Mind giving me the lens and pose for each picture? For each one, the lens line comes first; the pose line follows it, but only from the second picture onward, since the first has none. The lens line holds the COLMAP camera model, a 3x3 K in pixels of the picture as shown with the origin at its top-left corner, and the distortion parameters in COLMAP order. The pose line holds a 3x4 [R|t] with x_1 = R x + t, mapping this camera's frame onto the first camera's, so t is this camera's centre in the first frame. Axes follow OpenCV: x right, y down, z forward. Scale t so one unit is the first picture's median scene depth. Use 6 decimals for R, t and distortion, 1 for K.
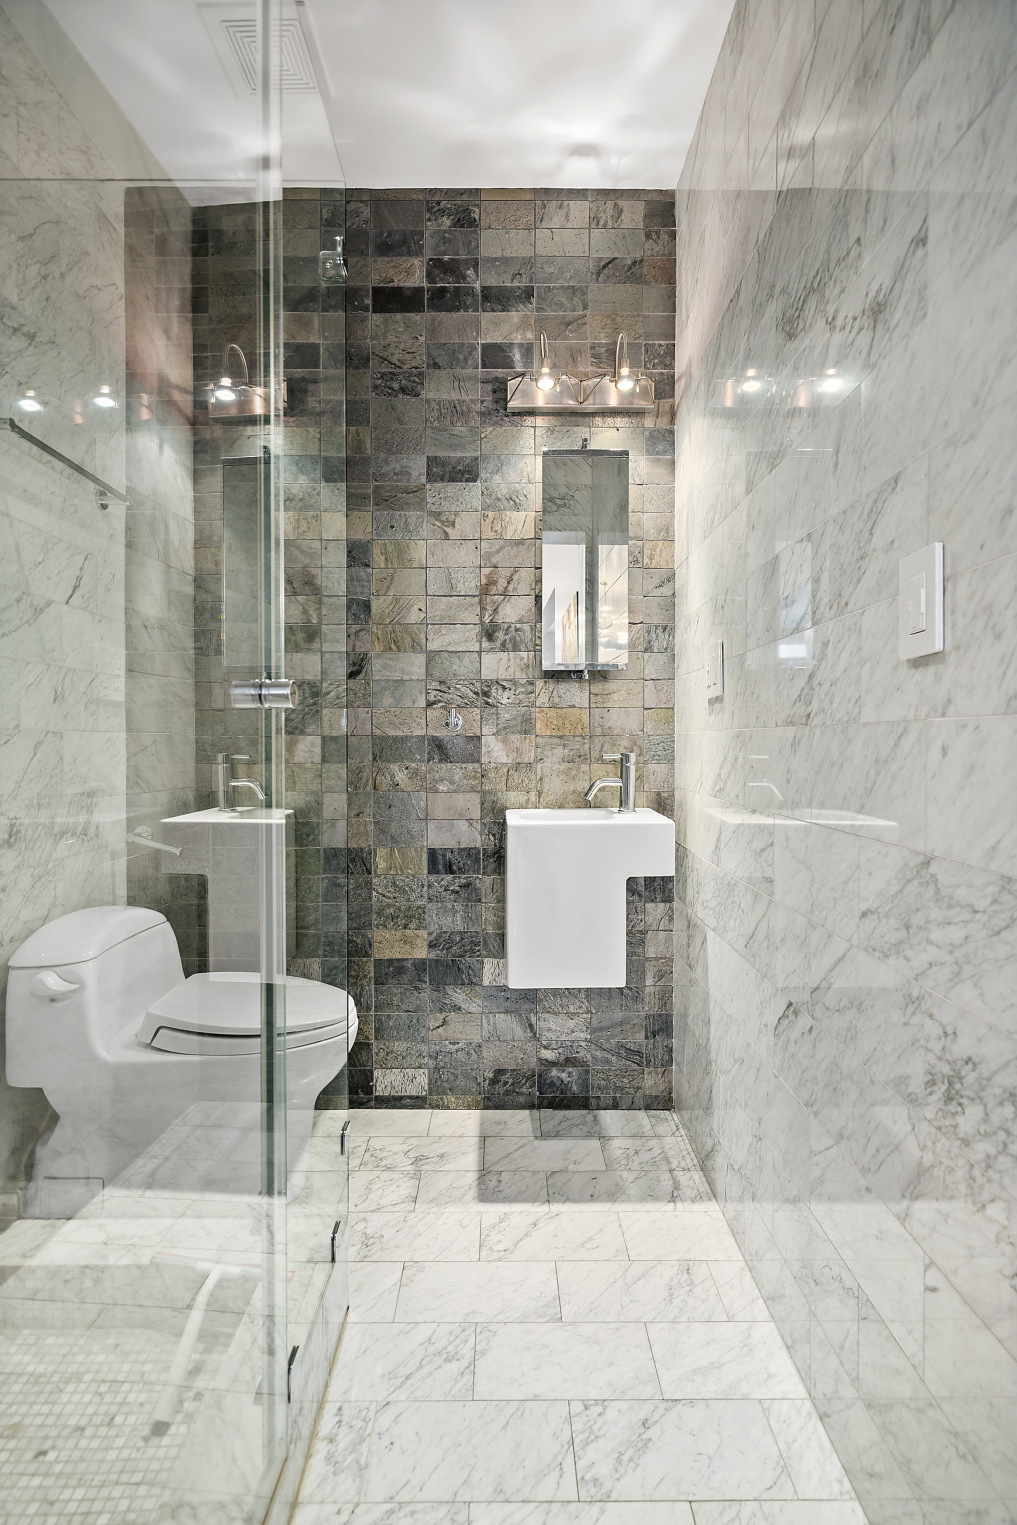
lens RADIAL K [[688.4, 0, 506.8], [0, 688.4, 757.3], [0, 0, 1]] dist [0.001976, -0.000675]
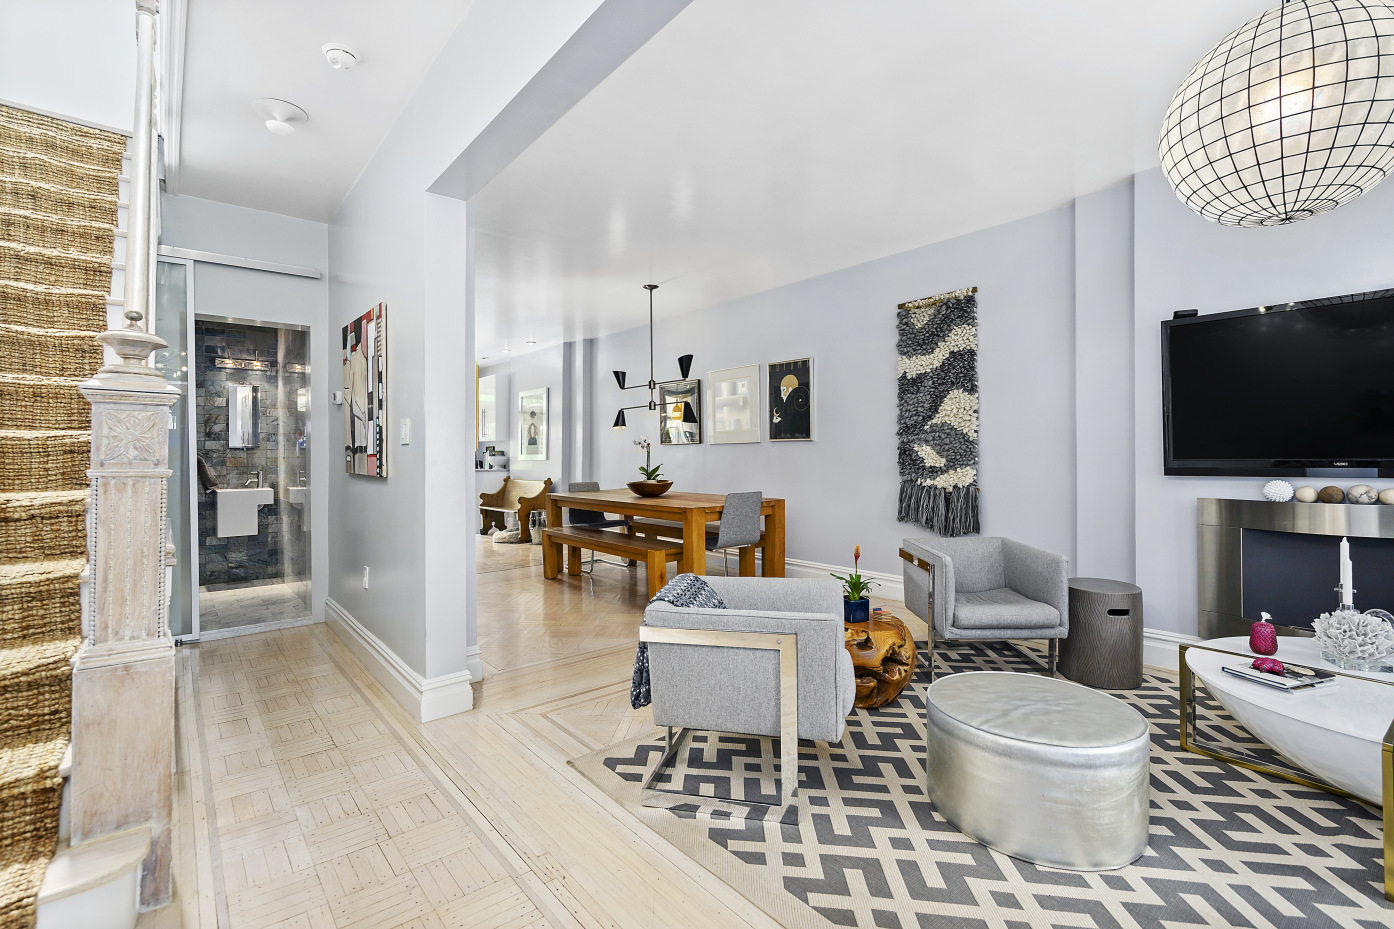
lens RADIAL K [[629.3, 0, 700.8], [0, 629.3, 462.2], [0, 0, 1]] dist [0.001976, -0.000675]
pose [[0.769608, -0.003945, 0.638504, -0.135507], [0.013079, 0.999869, -0.009586, 0.005850], [-0.638382, 0.015728, 0.769559, -2.744084]]
